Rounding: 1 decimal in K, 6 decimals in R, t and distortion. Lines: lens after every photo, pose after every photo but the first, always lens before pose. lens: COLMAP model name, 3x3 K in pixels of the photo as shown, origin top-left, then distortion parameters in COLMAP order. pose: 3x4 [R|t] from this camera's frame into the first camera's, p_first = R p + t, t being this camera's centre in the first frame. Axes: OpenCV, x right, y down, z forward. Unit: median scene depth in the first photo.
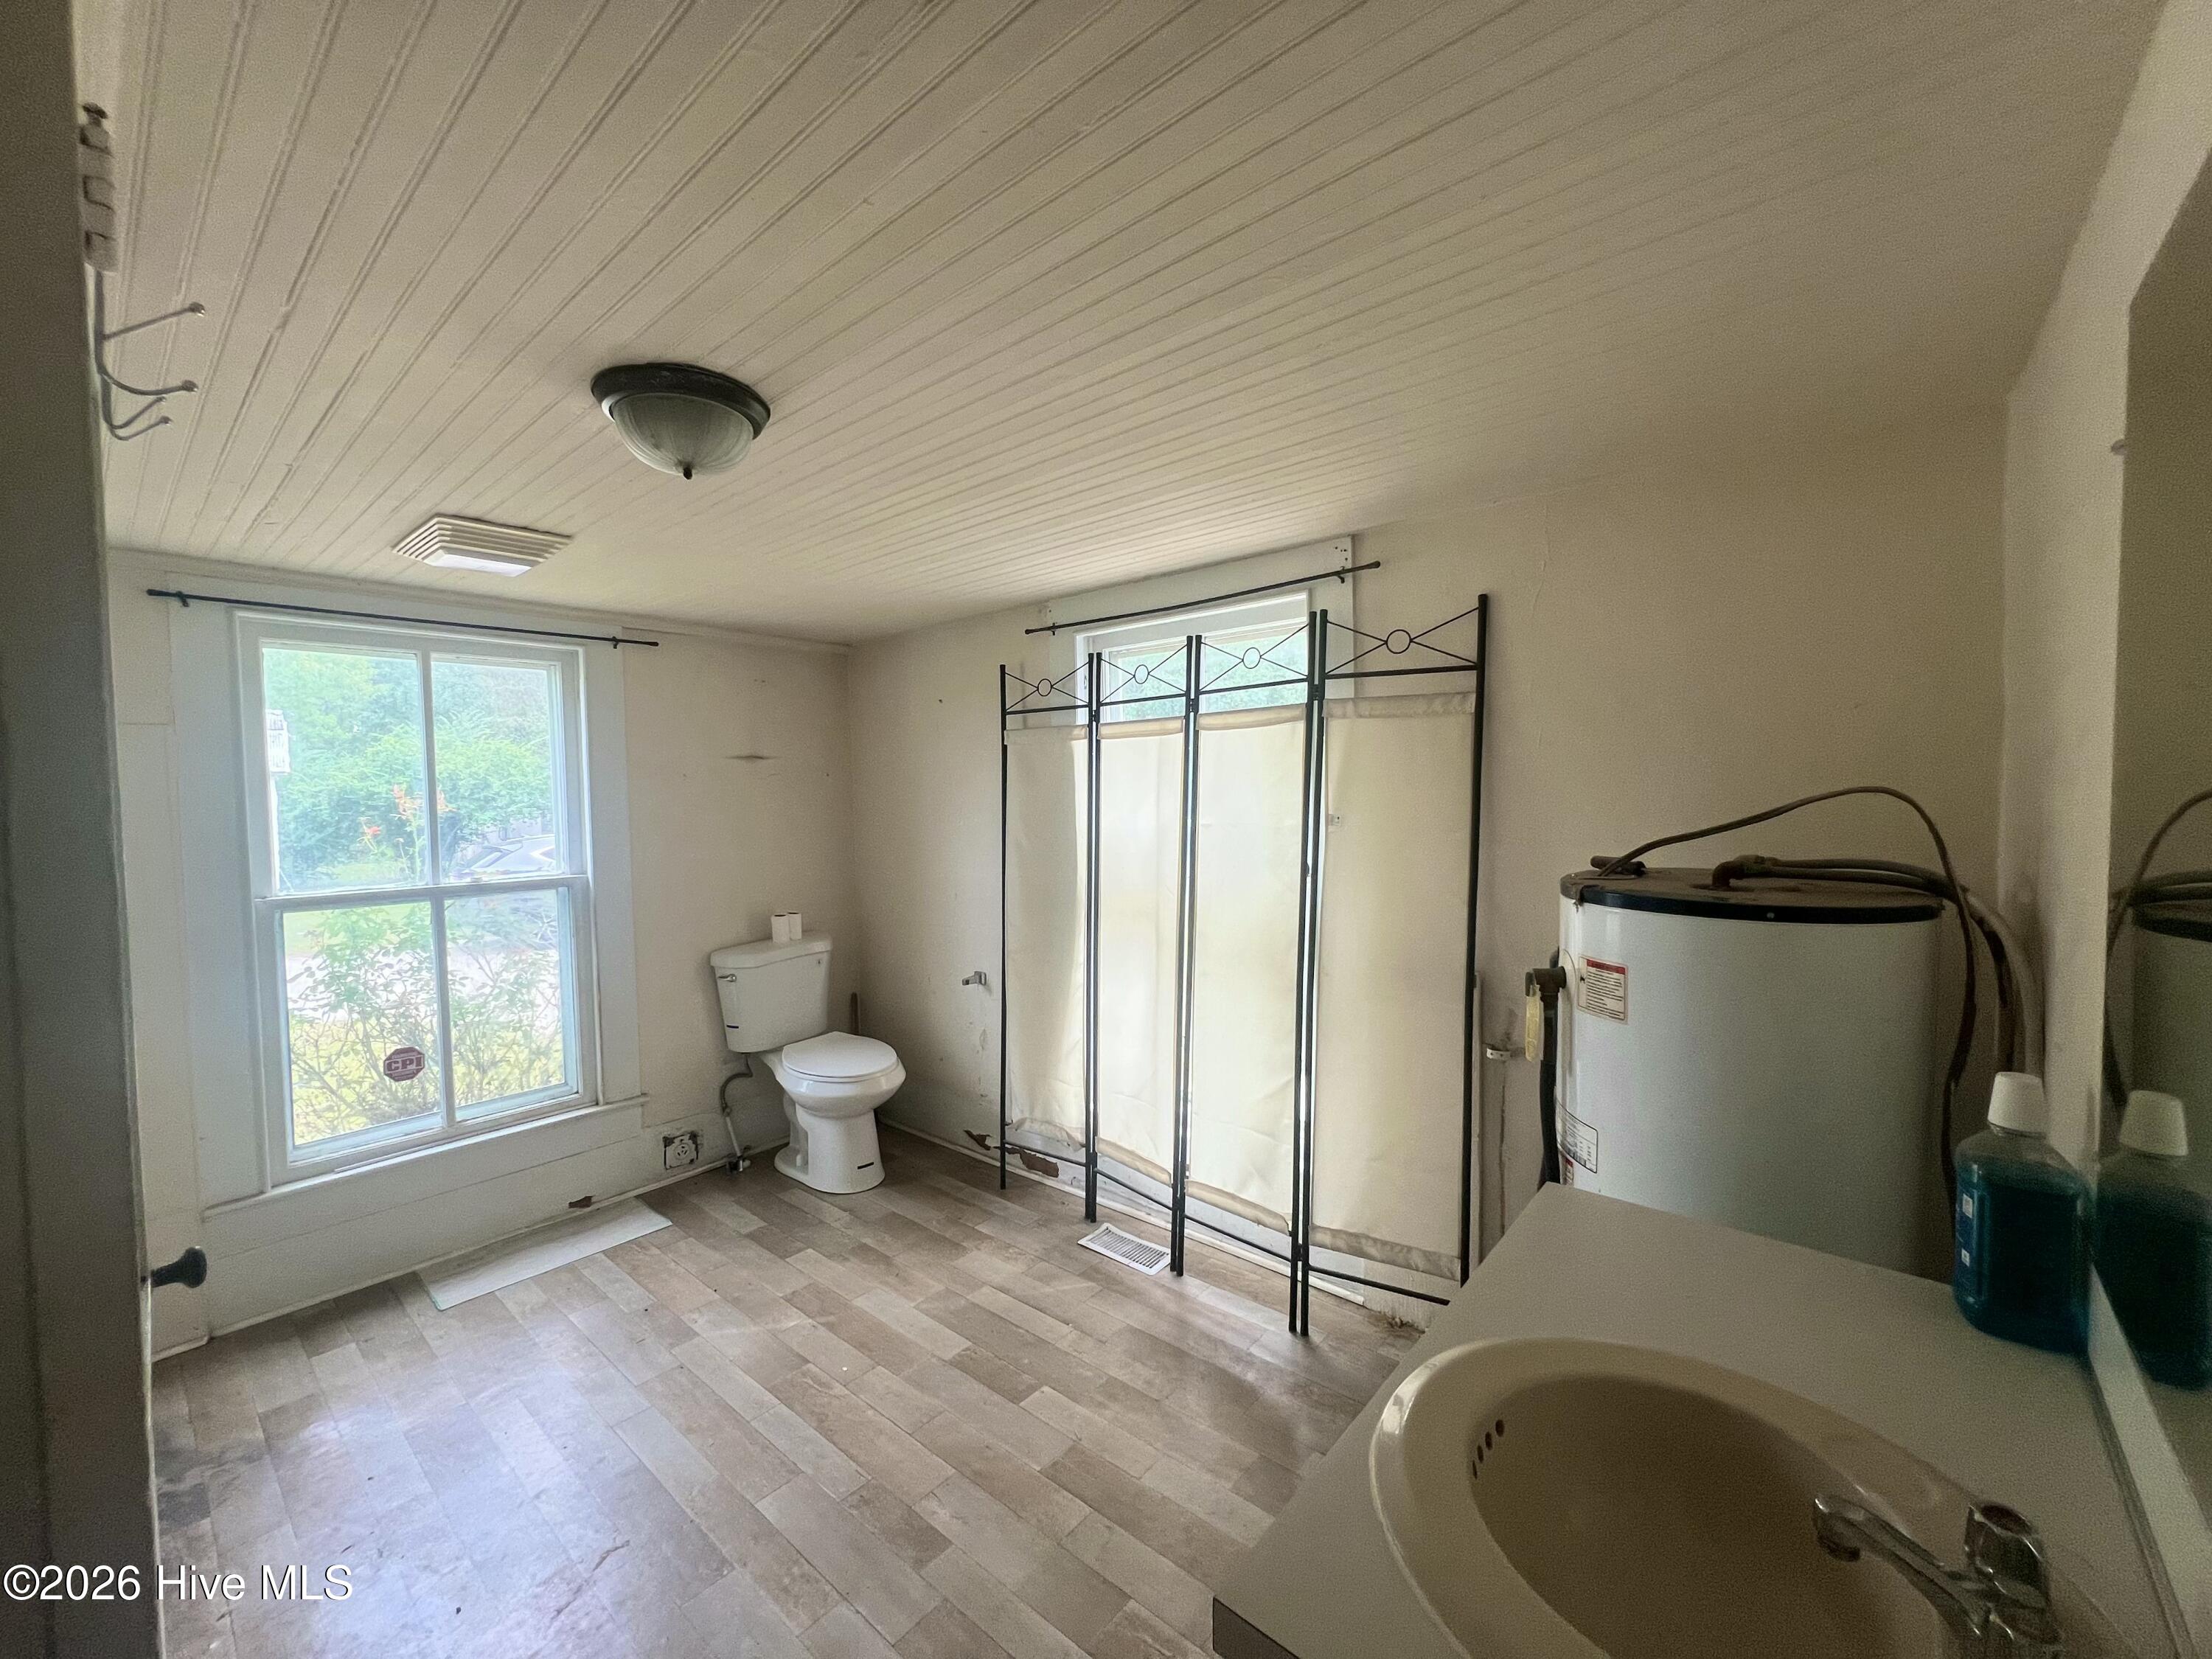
lens RADIAL K [[895.2, 0, 1106.0], [0, 895.2, 829.5], [0, 0, 1]] dist [-0.000540, -0.000009]
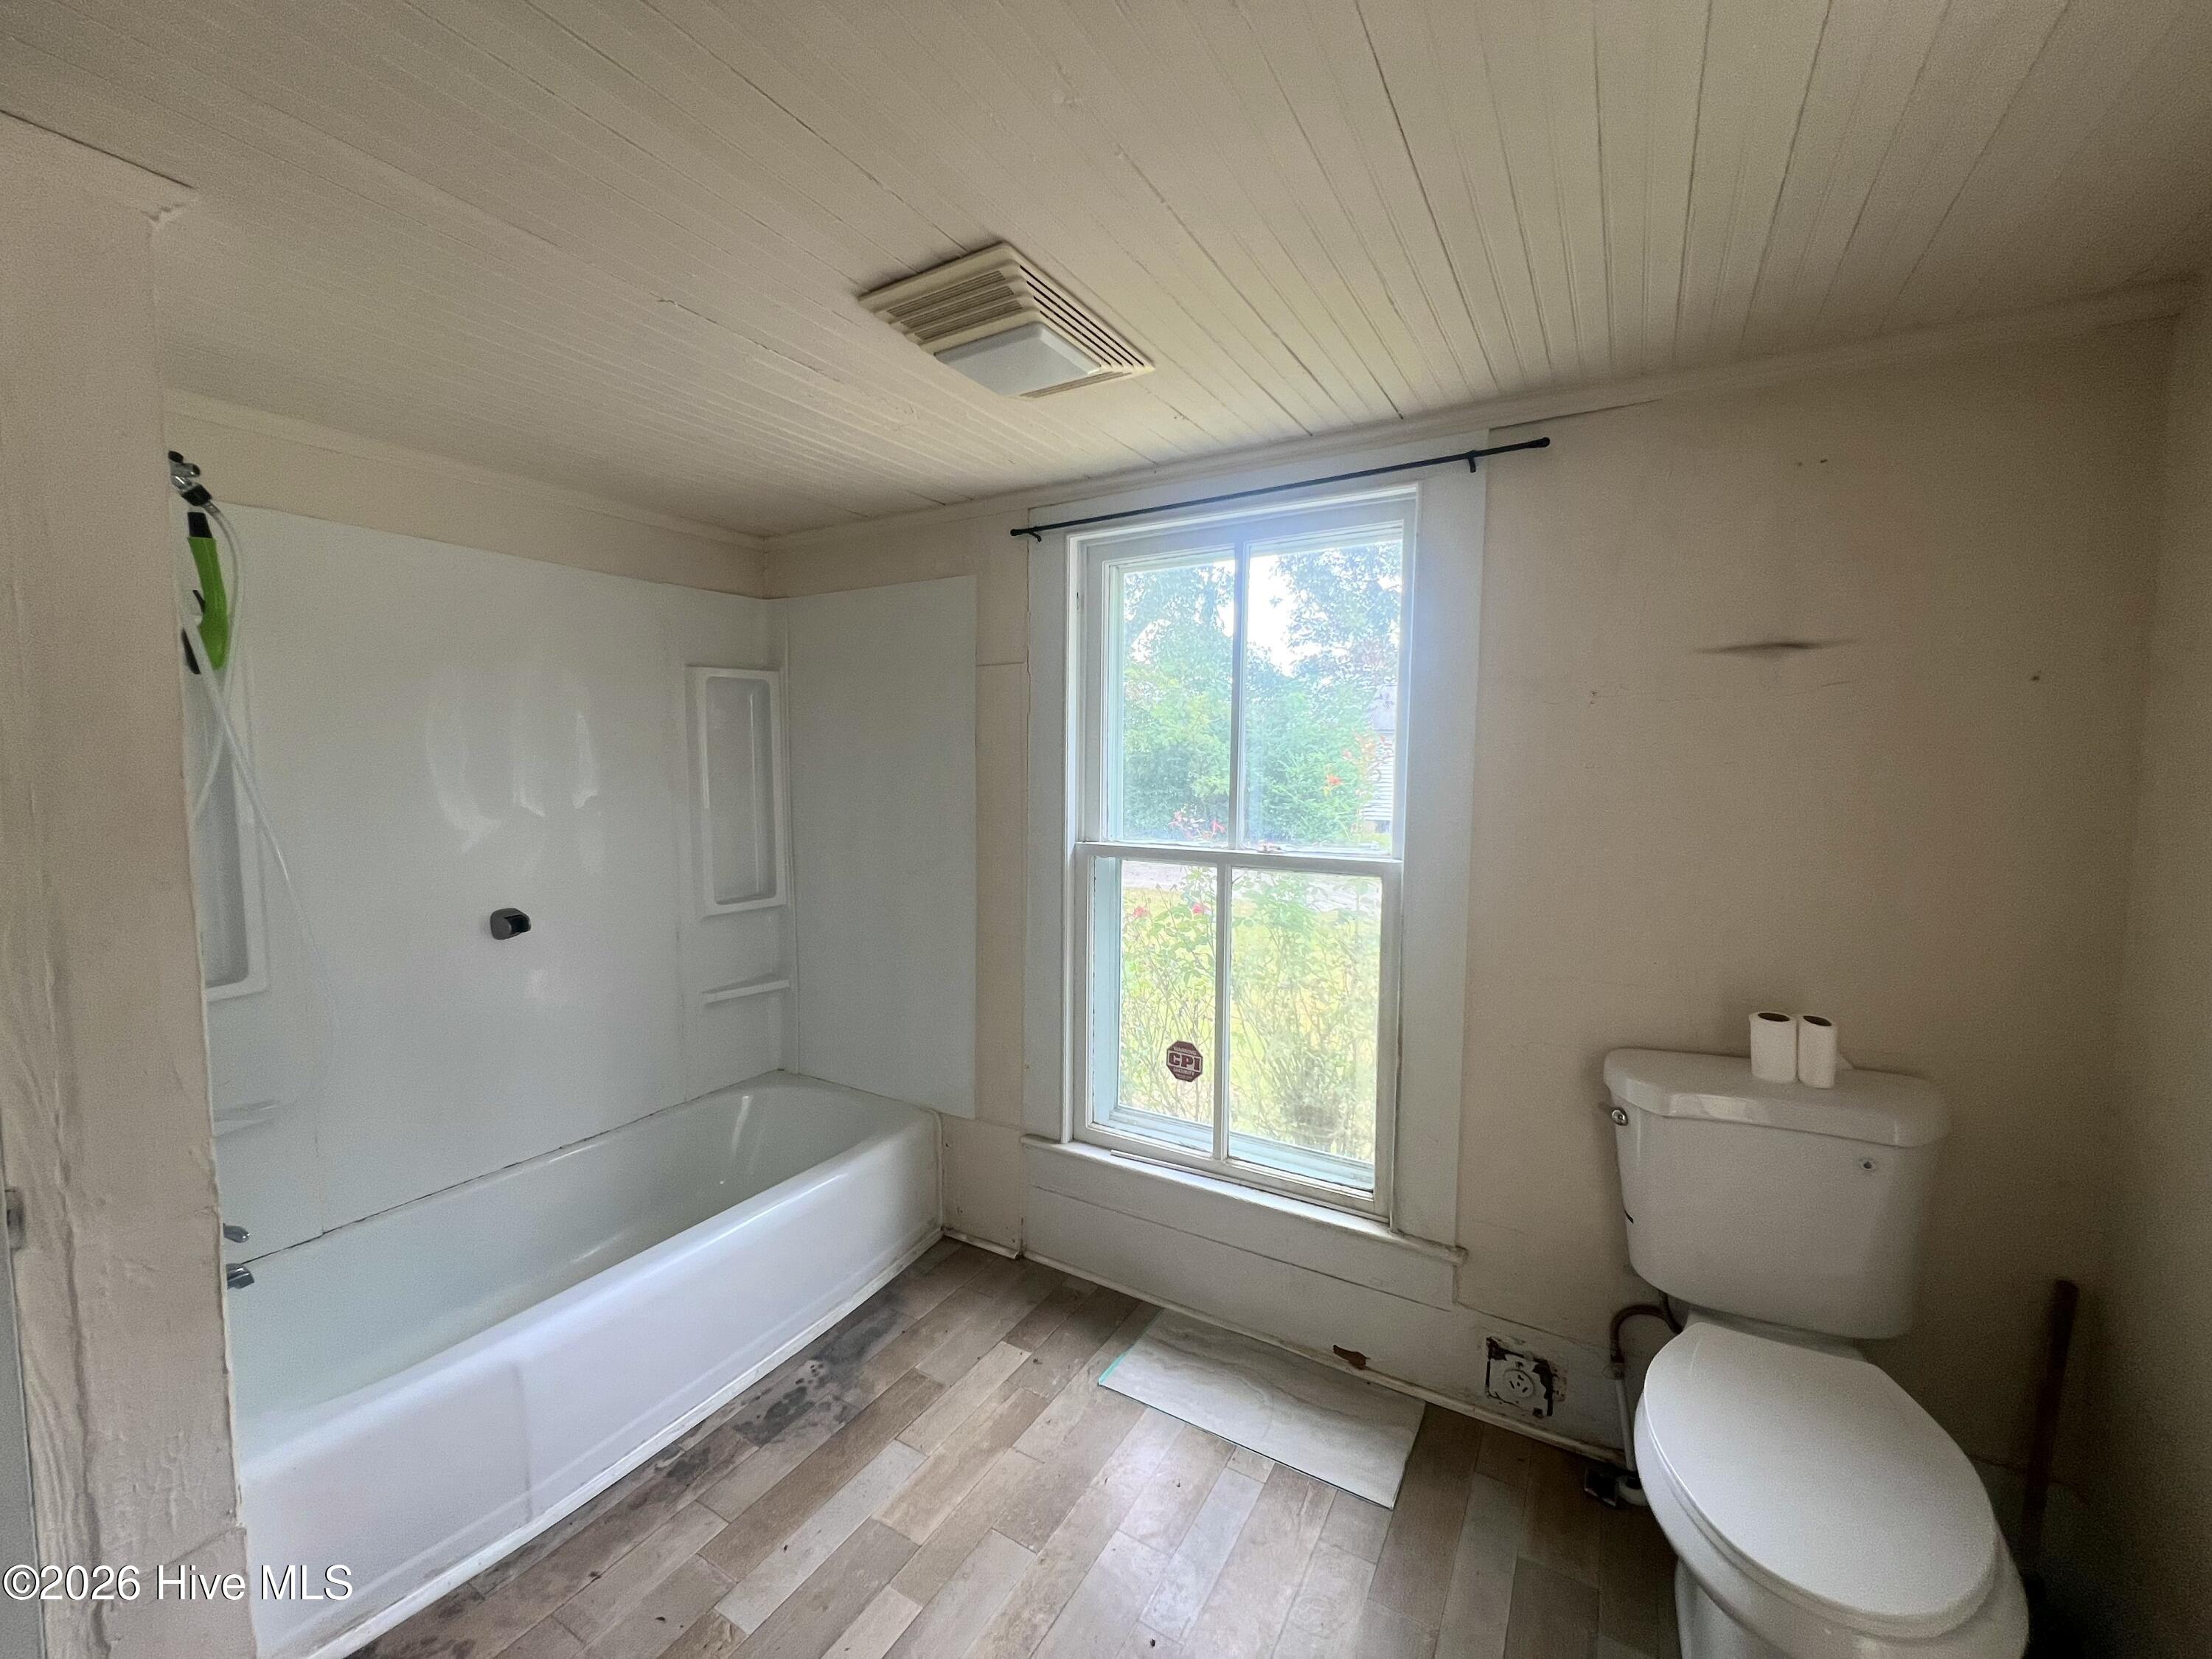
lens RADIAL K [[876.7, 0, 1106.0], [0, 876.7, 829.5], [0, 0, 1]] dist [-0.002211, -0.000228]
pose [[0.173317, 0.095323, -0.980242, -0.025139], [-0.048681, 0.994918, 0.088142, -0.015086], [0.983662, 0.032443, 0.177077, 0.699575]]
